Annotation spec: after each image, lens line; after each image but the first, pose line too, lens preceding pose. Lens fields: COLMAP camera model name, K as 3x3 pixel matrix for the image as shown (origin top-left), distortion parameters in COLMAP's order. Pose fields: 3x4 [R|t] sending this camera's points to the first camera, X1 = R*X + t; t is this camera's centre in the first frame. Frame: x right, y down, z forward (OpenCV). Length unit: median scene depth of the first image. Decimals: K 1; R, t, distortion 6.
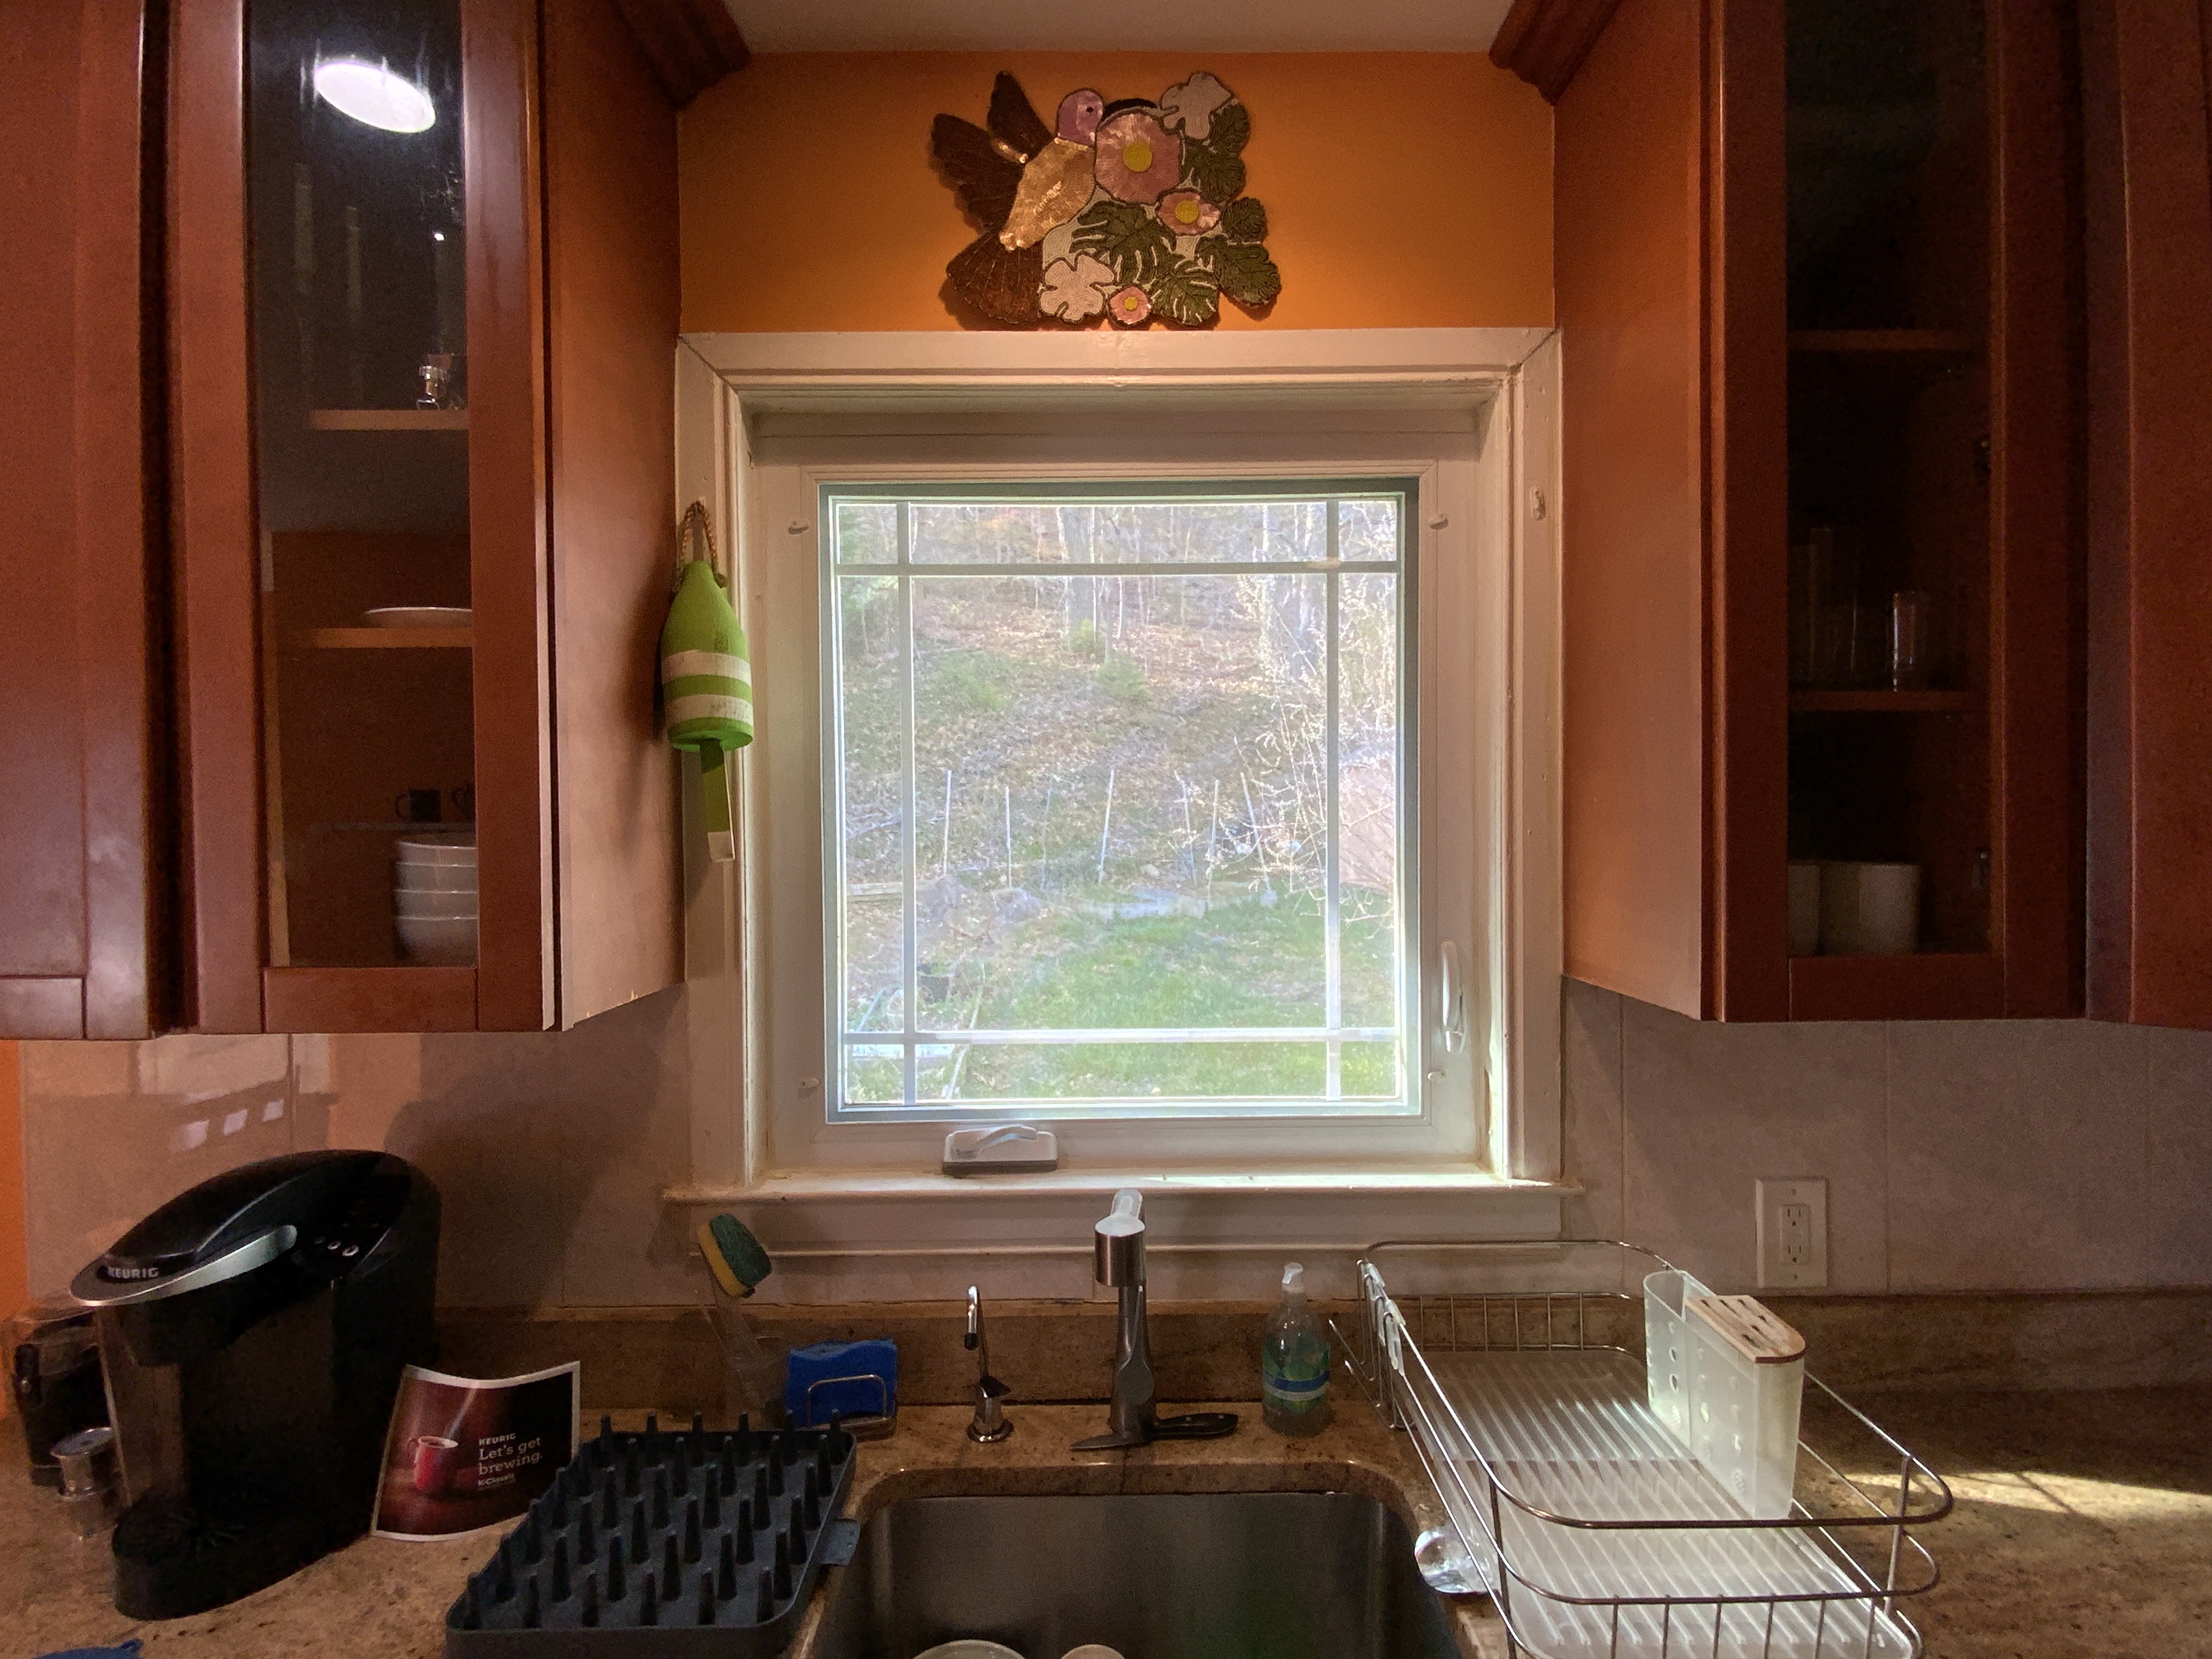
lens RADIAL K [[1060.5, 0, 1126.4], [0, 1060.5, 840.8], [0, 0, 1]] dist [0.018387, -0.014507]
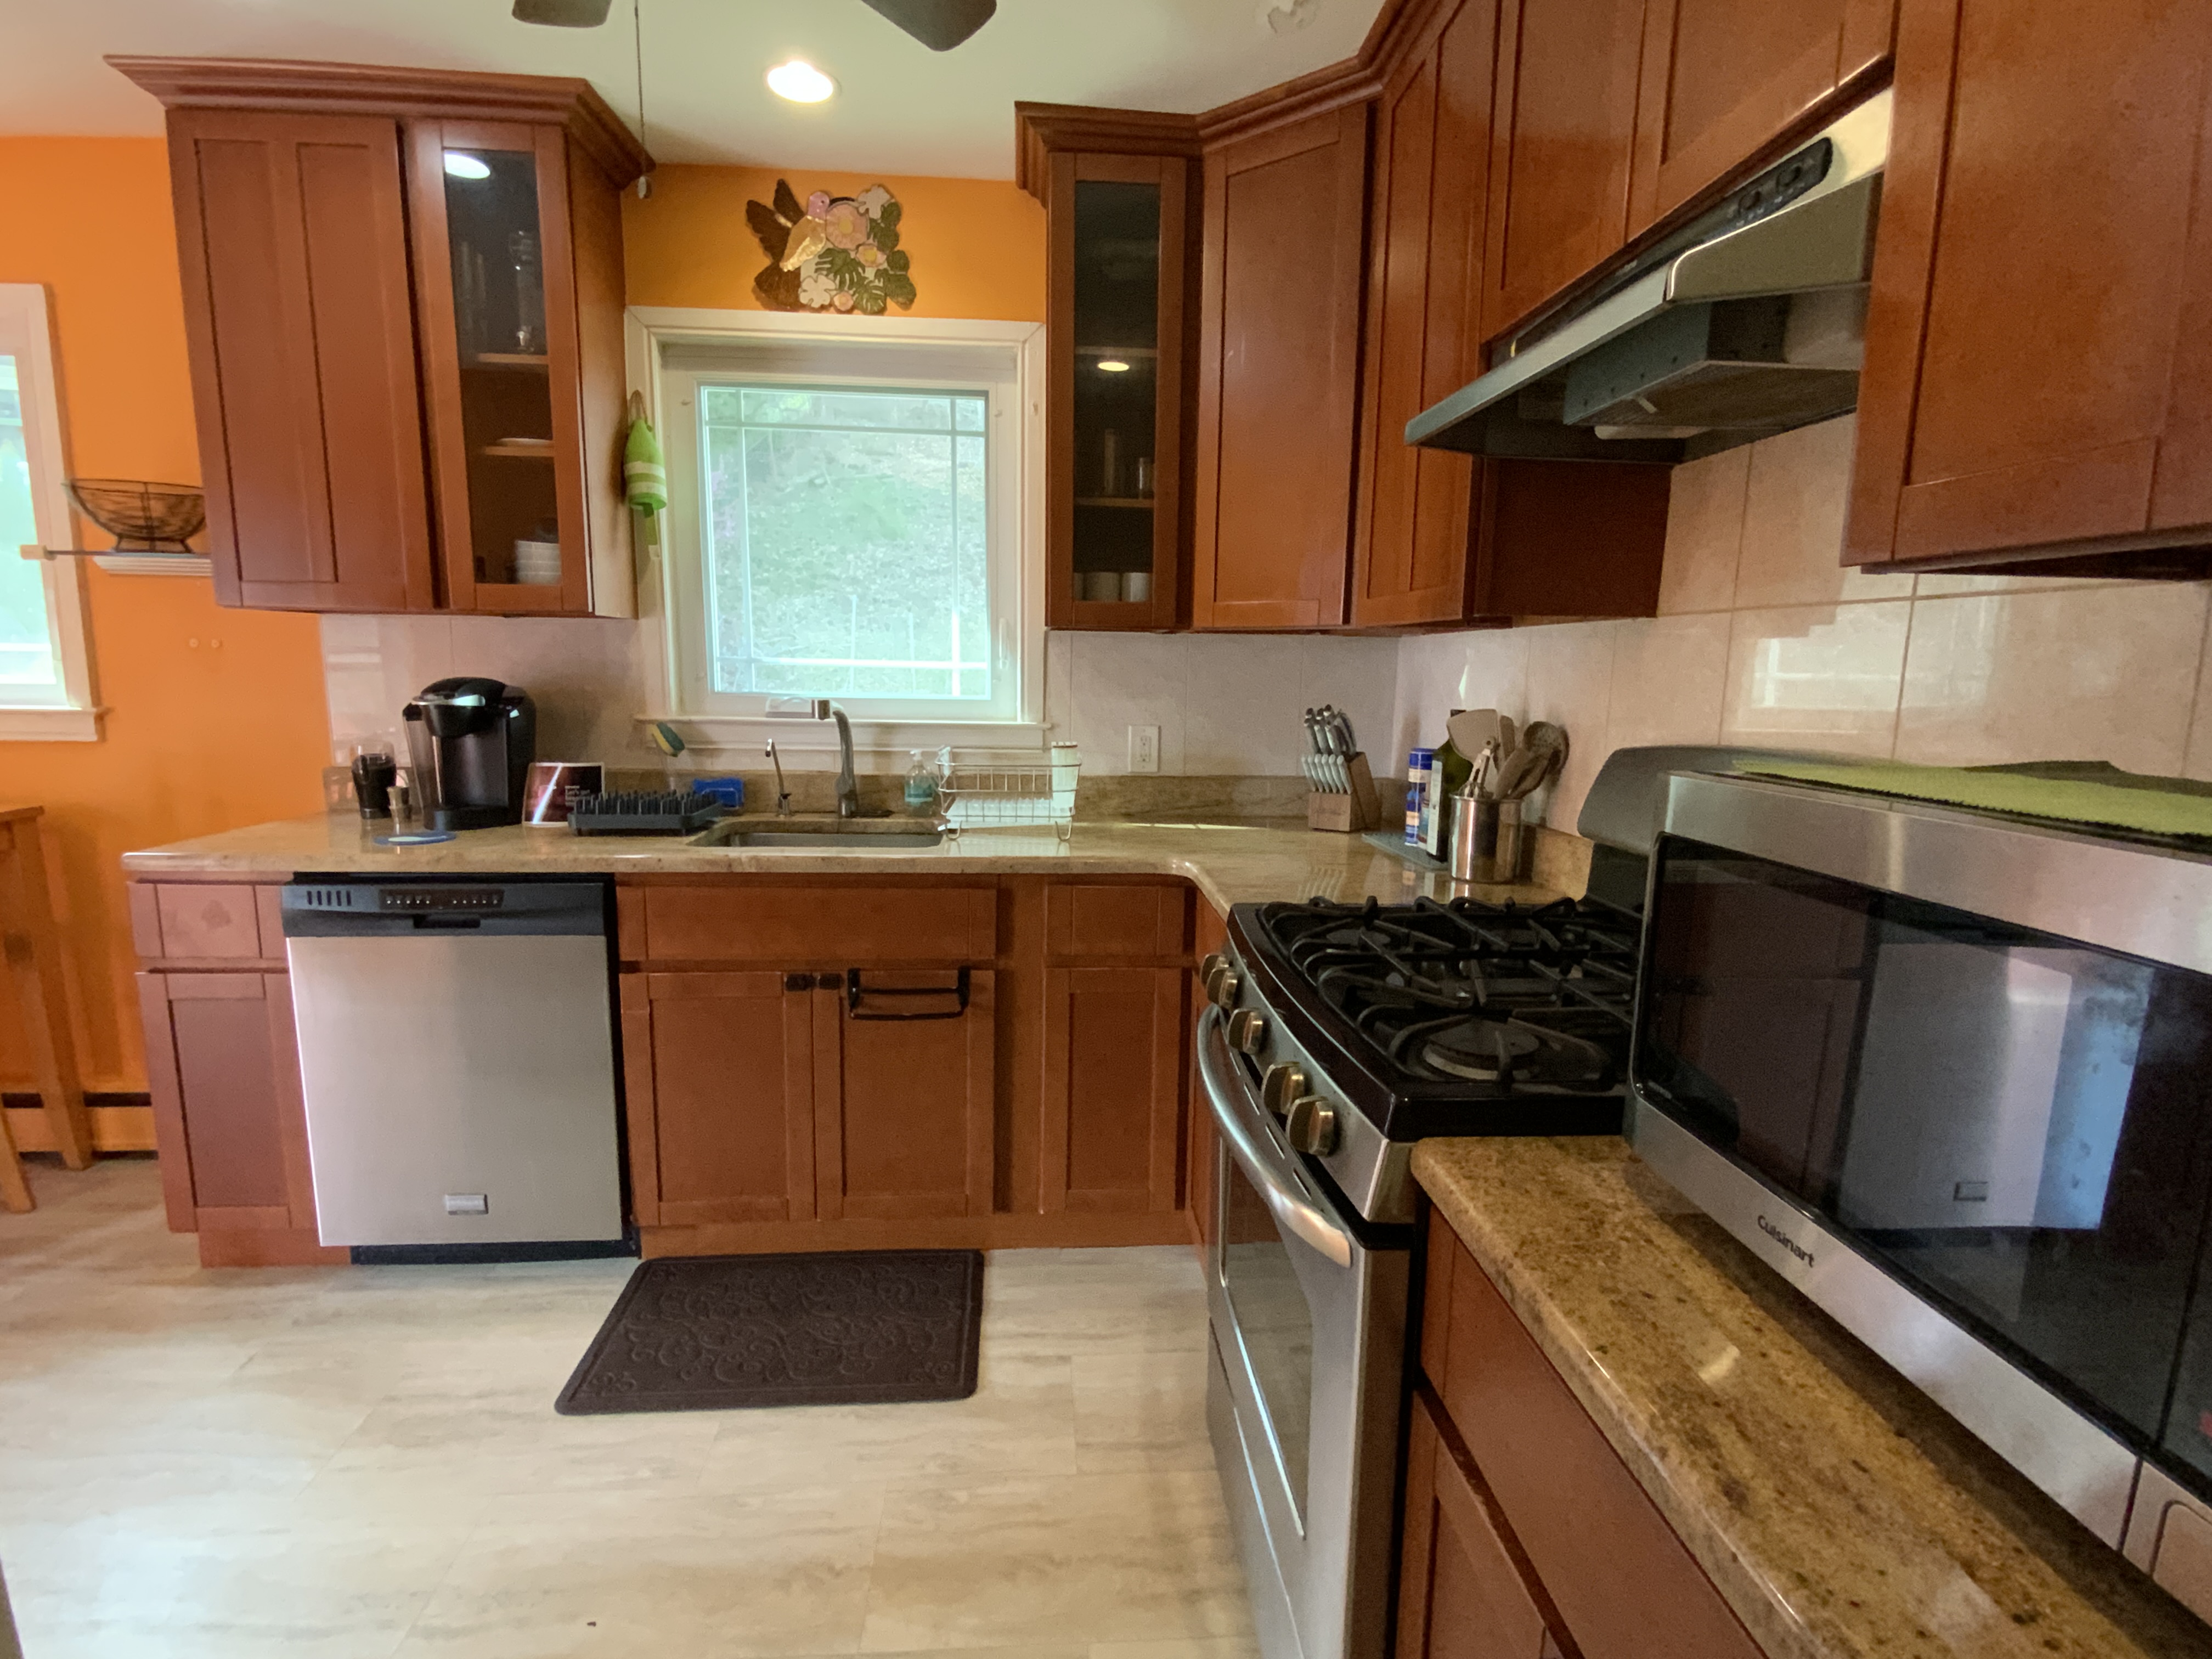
lens RADIAL K [[1052.1, 0, 1106.0], [0, 1052.1, 829.5], [0, 0, 1]] dist [0.008355, 0.000347]
pose [[0.998087, 0.019355, 0.058711, 0.422470], [-0.027249, 0.990226, 0.136784, 0.236715], [-0.055490, -0.138123, 0.988859, -1.249503]]
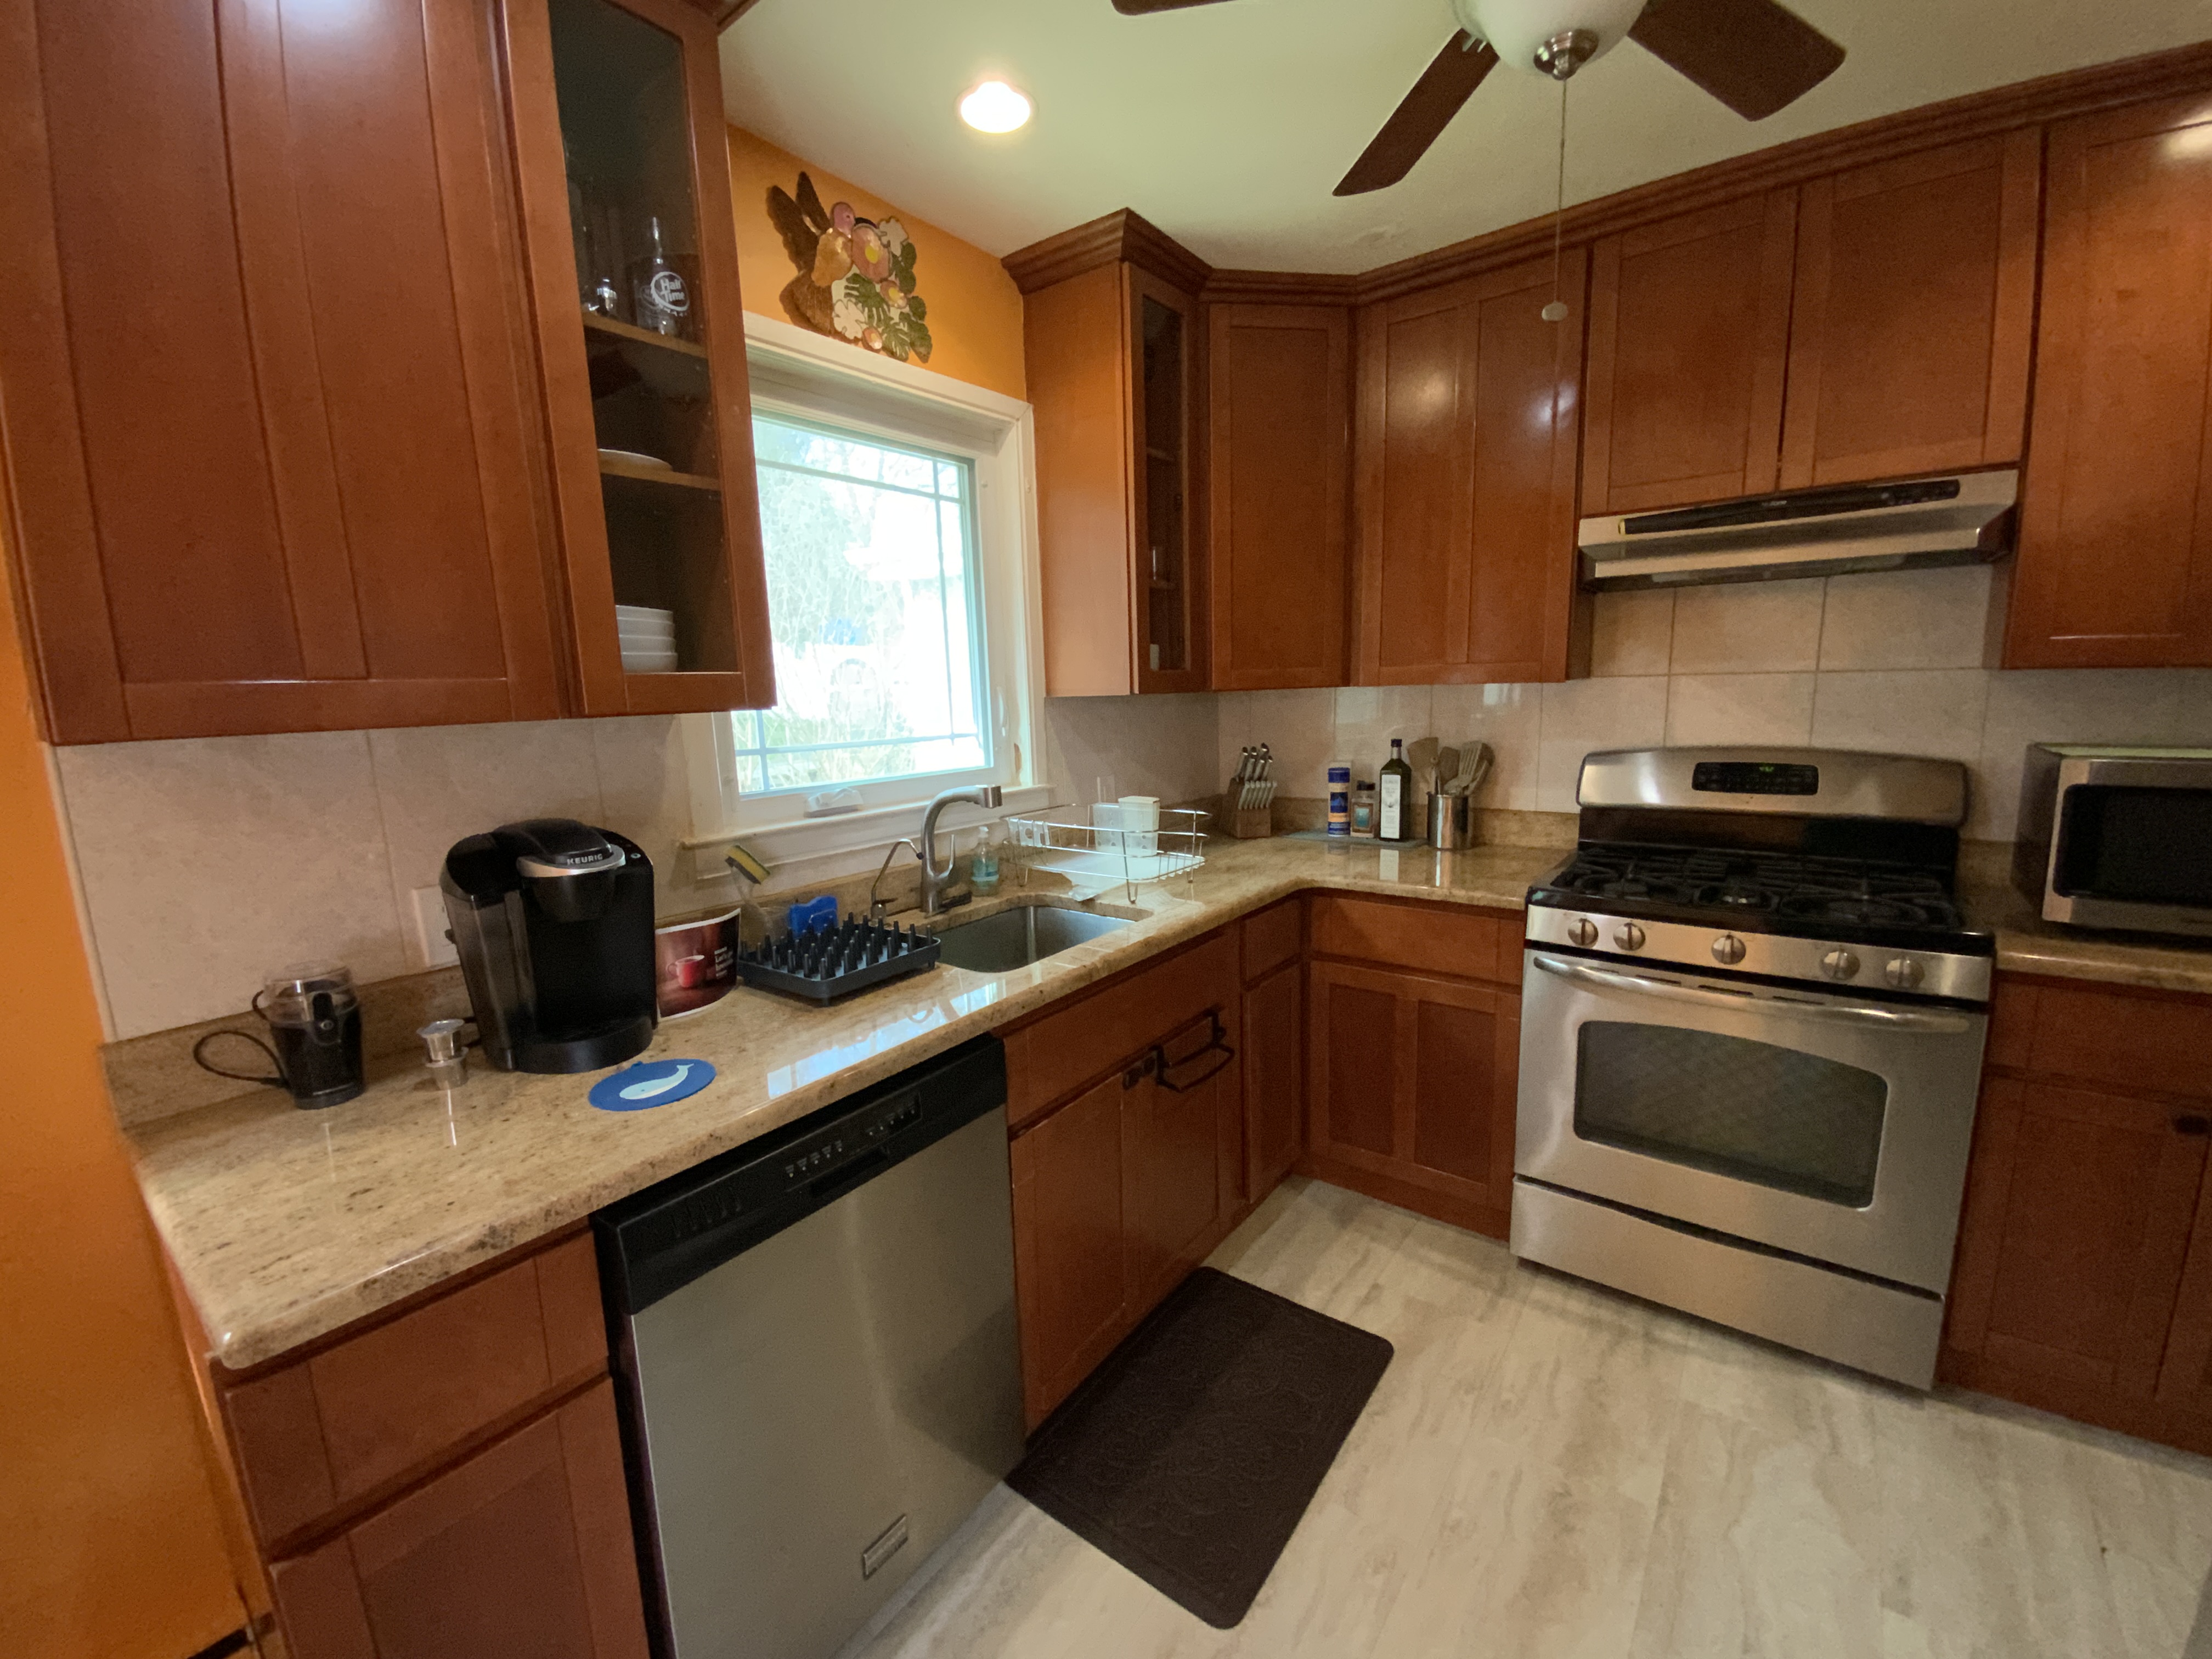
lens RADIAL K [[895.0, 0, 1097.9], [0, 895.0, 827.3], [0, 0, 1]] dist [0.034595, -0.024145]
pose [[0.624519, -0.136349, 0.769016, -1.087536], [0.039919, 0.988928, 0.142923, 0.135618], [-0.779989, -0.058560, 0.623047, -0.346738]]
